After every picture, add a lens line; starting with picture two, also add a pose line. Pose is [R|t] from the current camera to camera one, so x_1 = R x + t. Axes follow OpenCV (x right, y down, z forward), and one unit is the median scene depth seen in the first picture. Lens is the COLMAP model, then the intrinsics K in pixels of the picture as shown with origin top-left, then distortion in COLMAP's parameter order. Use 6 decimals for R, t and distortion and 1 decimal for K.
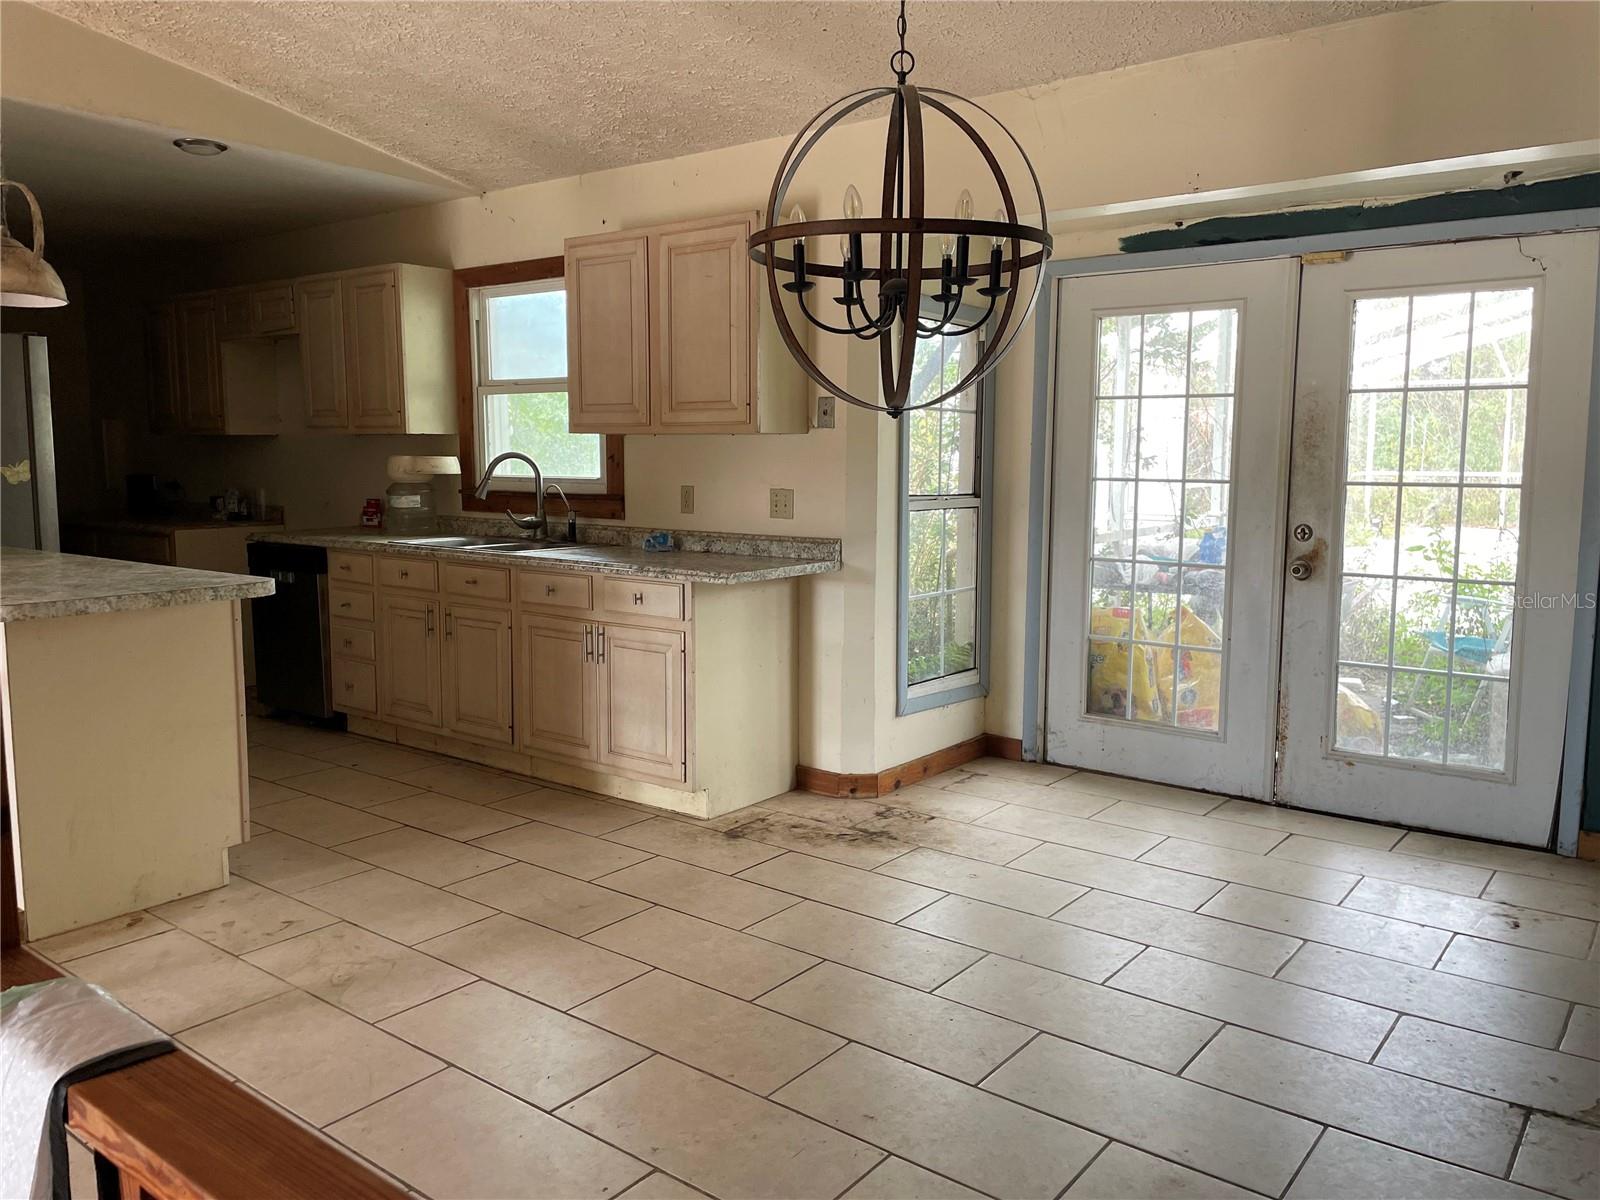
lens RADIAL K [[1203.7, 0, 800.1], [0, 1203.7, 591.4], [0, 0, 1]] dist [0.058165, -0.076750]
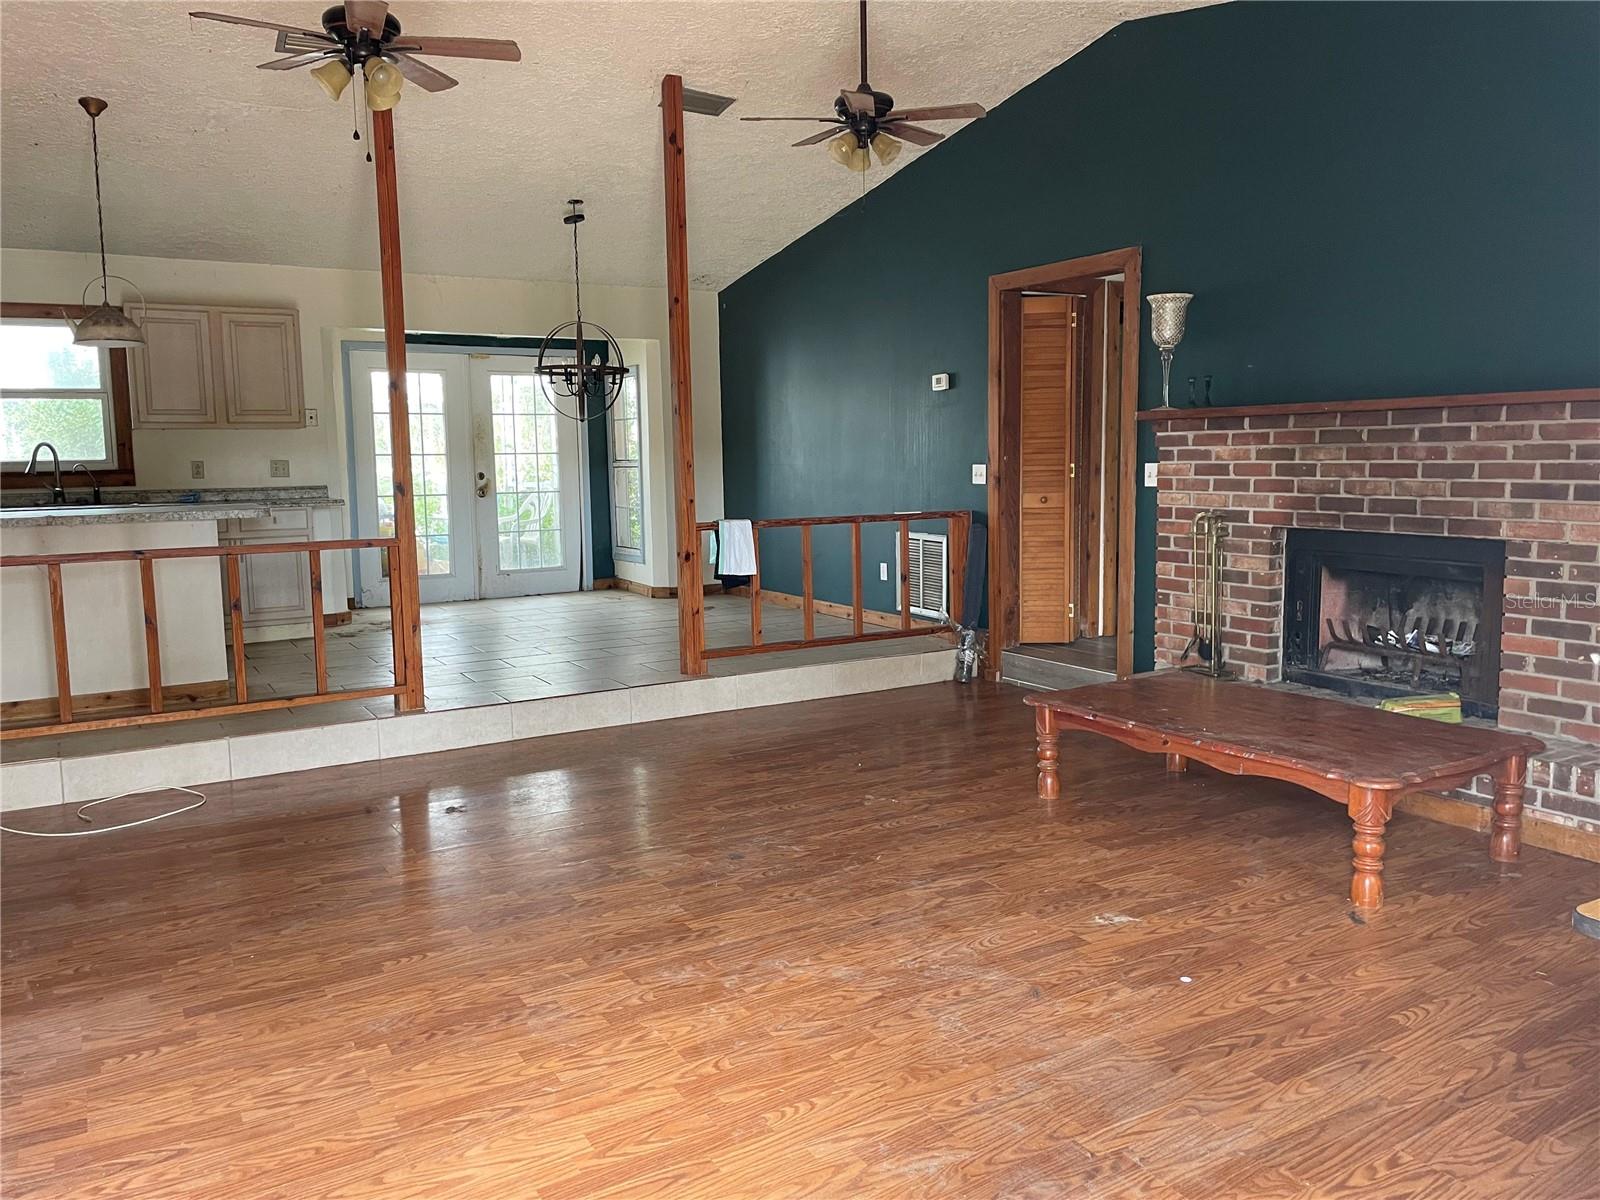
lens RADIAL K [[1203.7, 0, 755.5], [0, 1203.7, 611.3], [0, 0, 1]] dist [0.058165, -0.076750]
pose [[0.393692, -0.127451, 0.910364, -1.388080], [0.125056, 0.988560, 0.084317, 0.071354], [-0.910696, 0.080651, 0.405126, -0.341531]]
